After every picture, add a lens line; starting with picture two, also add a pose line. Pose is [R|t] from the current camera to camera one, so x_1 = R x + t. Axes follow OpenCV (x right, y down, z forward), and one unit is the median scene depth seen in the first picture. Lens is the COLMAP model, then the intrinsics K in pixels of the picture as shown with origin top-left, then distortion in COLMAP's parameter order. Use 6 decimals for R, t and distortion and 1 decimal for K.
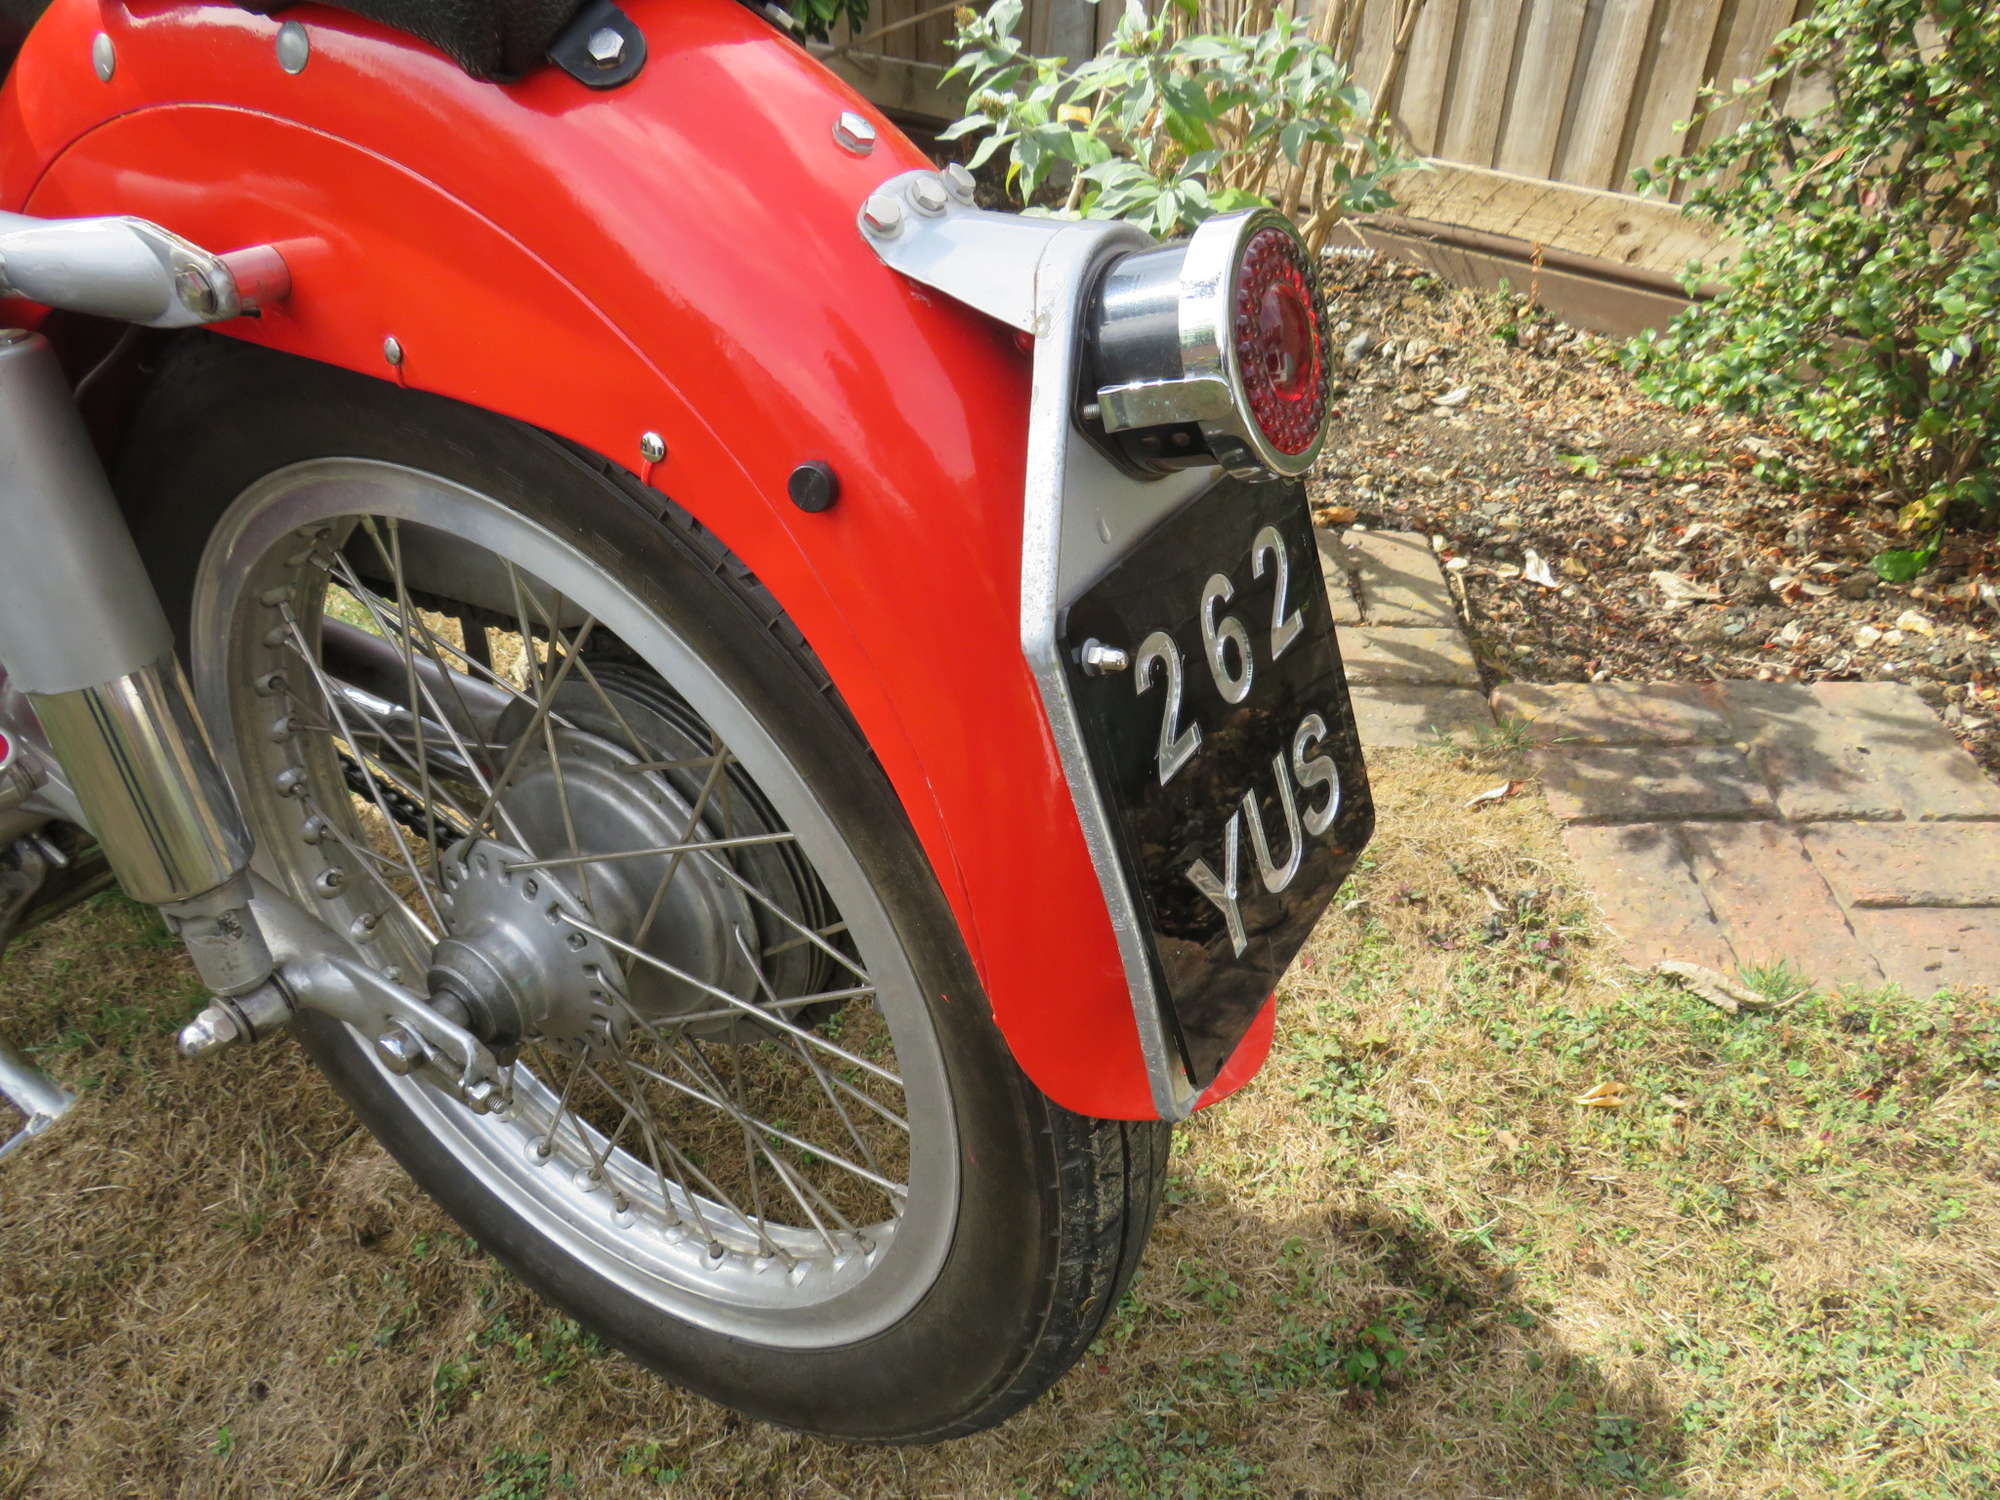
lens RADIAL K [[1414.0, 0, 996.3], [0, 1414.0, 752.9], [0, 0, 1]] dist [-0.025925, -0.001540]
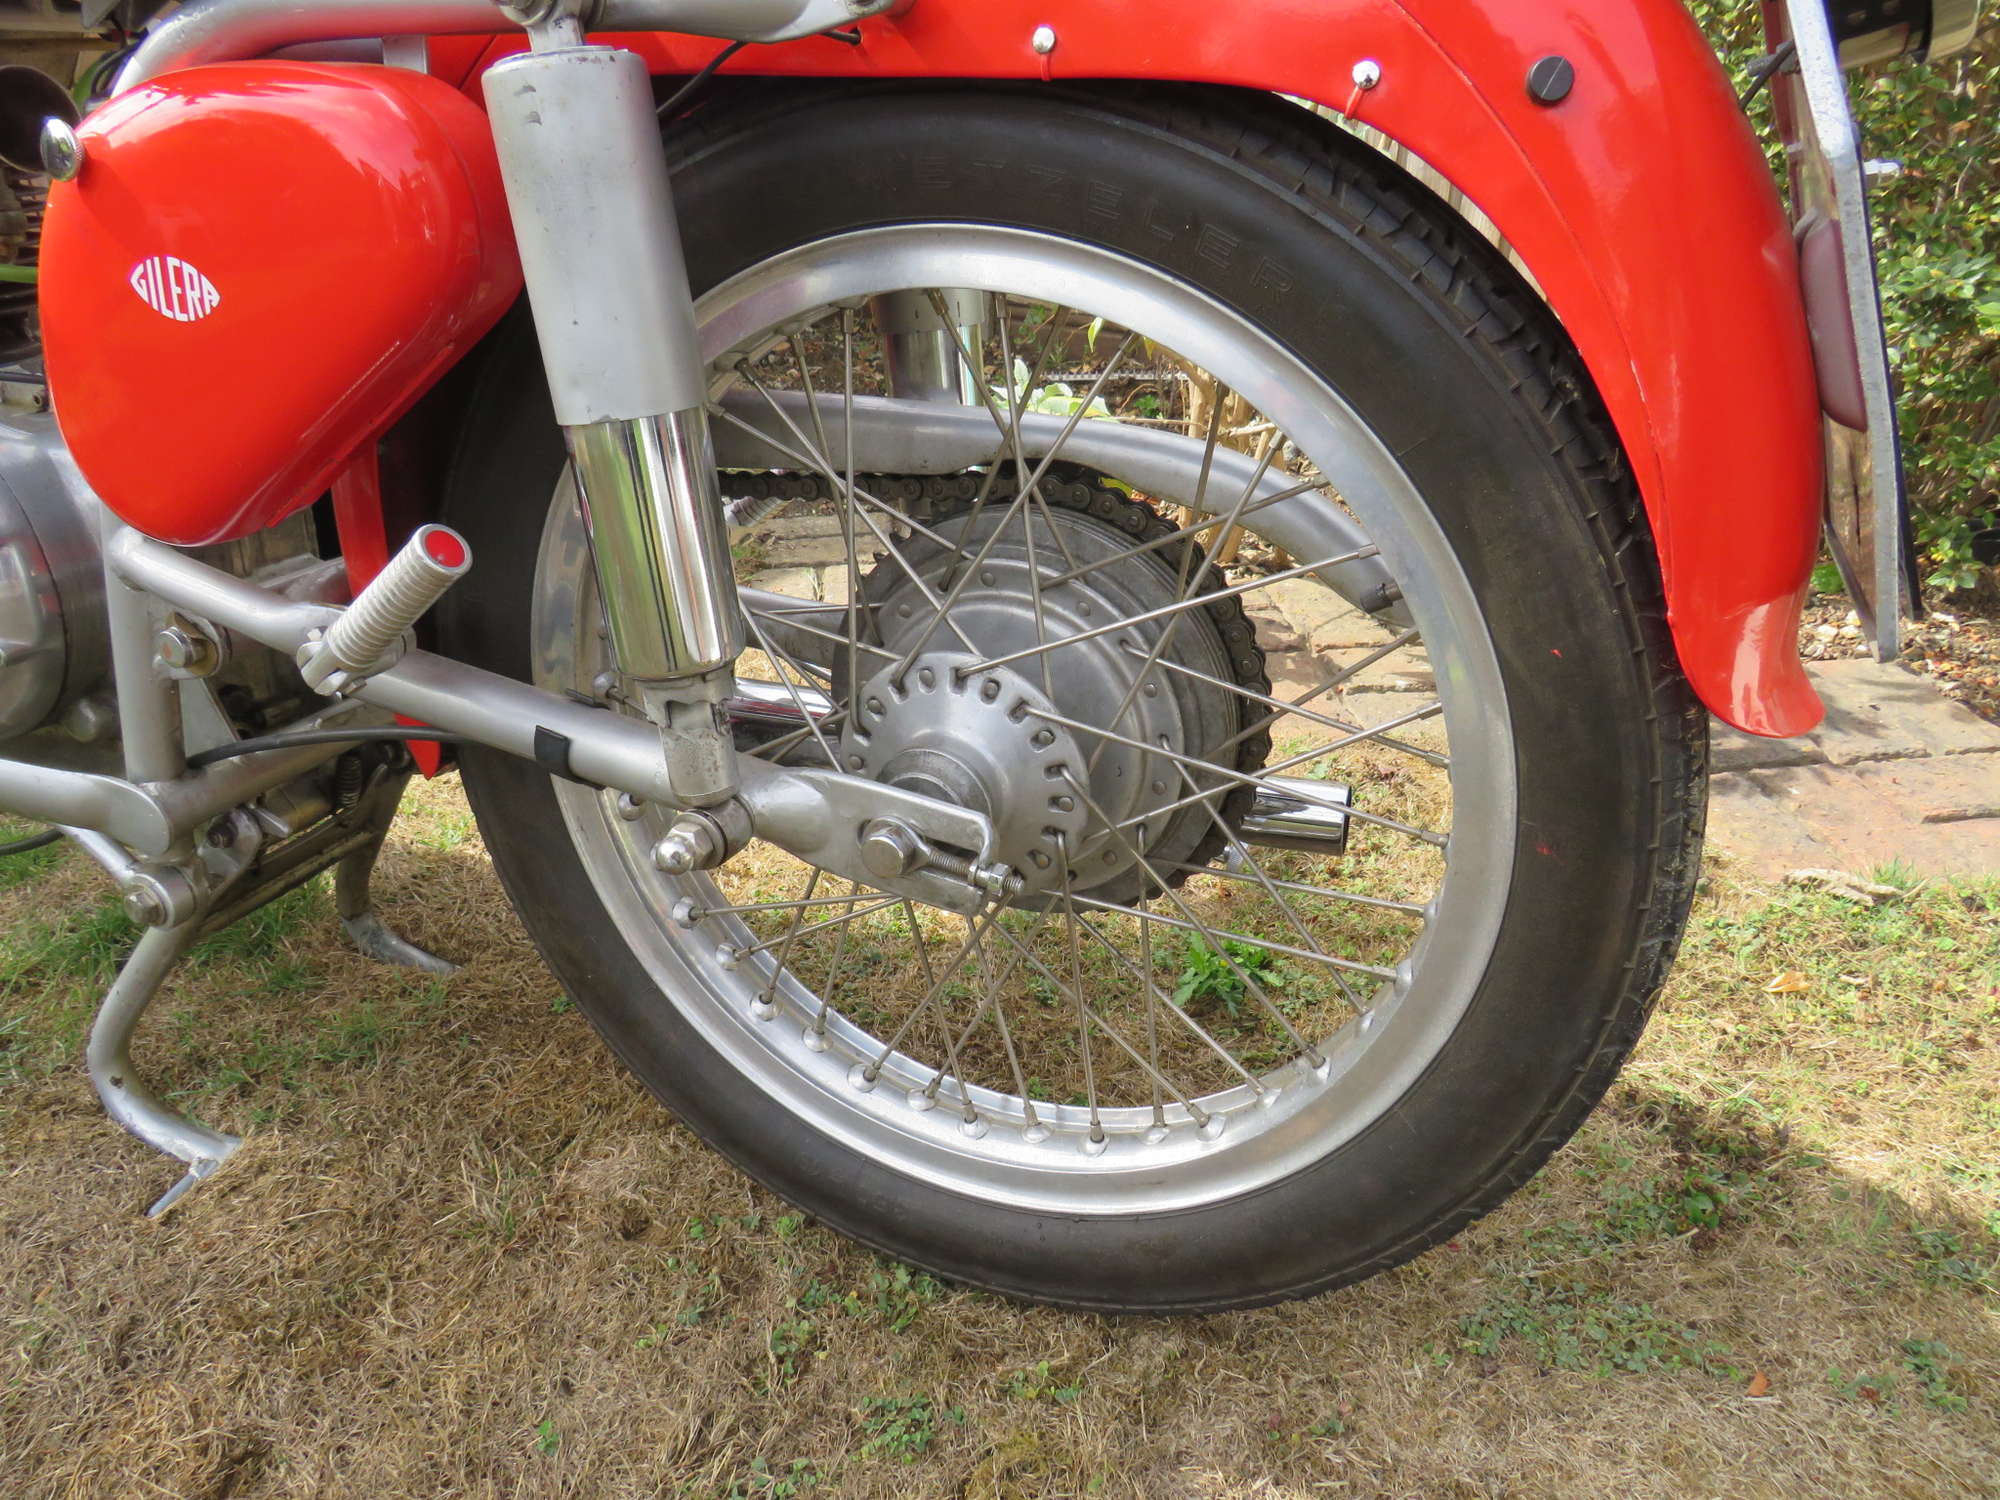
lens RADIAL K [[1414.0, 0, 996.4], [0, 1414.0, 751.6], [0, 0, 1]] dist [-0.025925, -0.001540]
pose [[0.987021, -0.065532, 0.146612, -0.316165], [0.087731, 0.984713, -0.150480, 0.191114], [-0.134510, 0.161390, 0.977681, 0.027039]]
